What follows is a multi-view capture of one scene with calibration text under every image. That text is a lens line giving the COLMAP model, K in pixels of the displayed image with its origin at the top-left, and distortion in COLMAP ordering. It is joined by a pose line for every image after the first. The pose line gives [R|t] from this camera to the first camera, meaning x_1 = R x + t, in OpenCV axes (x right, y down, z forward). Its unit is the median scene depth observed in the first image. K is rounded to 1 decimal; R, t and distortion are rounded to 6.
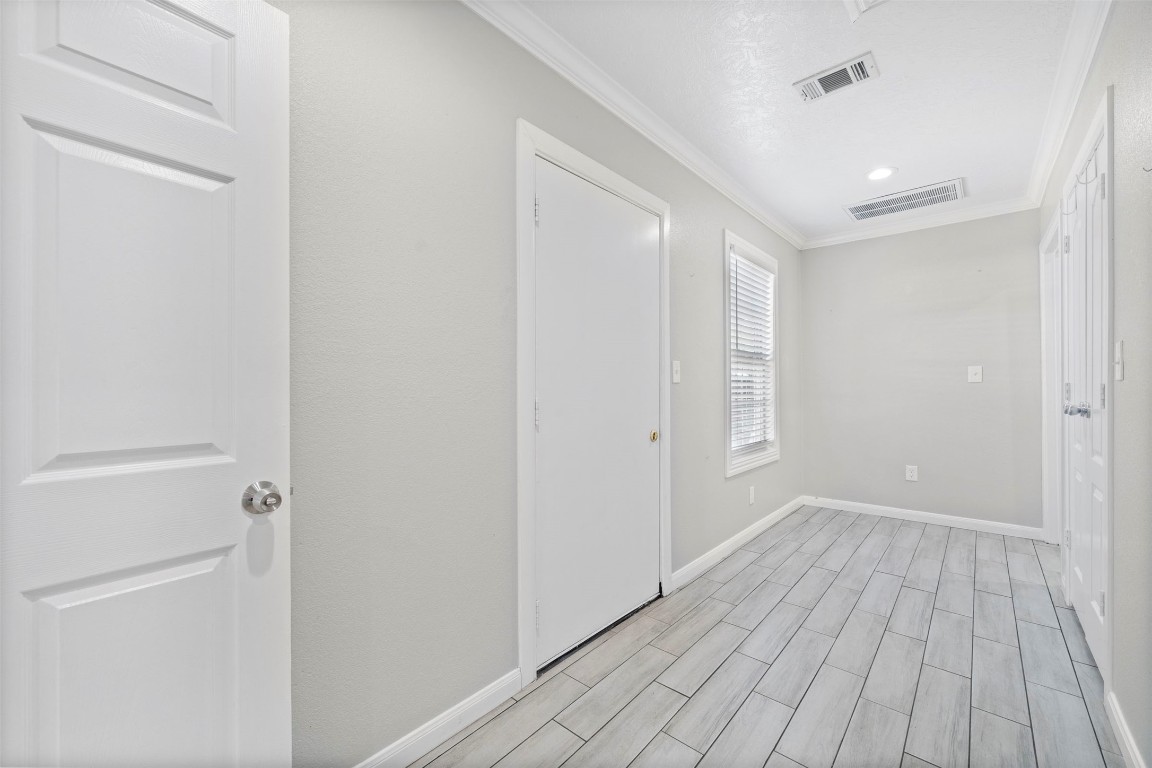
lens RADIAL K [[453.3, 0, 572.8], [0, 453.3, 388.7], [0, 0, 1]] dist [-0.006638, 0.000253]
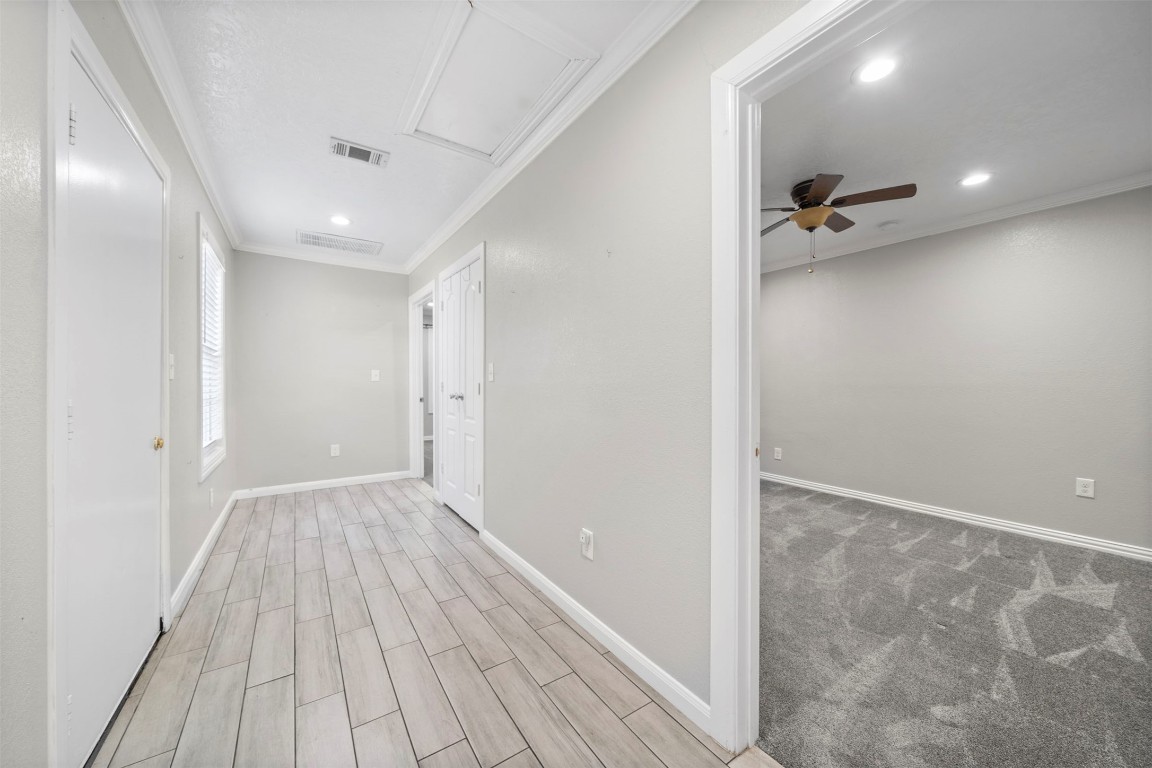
lens RADIAL K [[422.4, 0, 556.0], [0, 422.4, 382.2], [0, 0, 1]] dist [-0.003872, 0.000595]
pose [[0.268764, 0.005038, 0.963193, -0.361157], [0.004600, 0.999968, -0.006514, 0.001624], [-0.963195, 0.006181, 0.268732, 0.086073]]
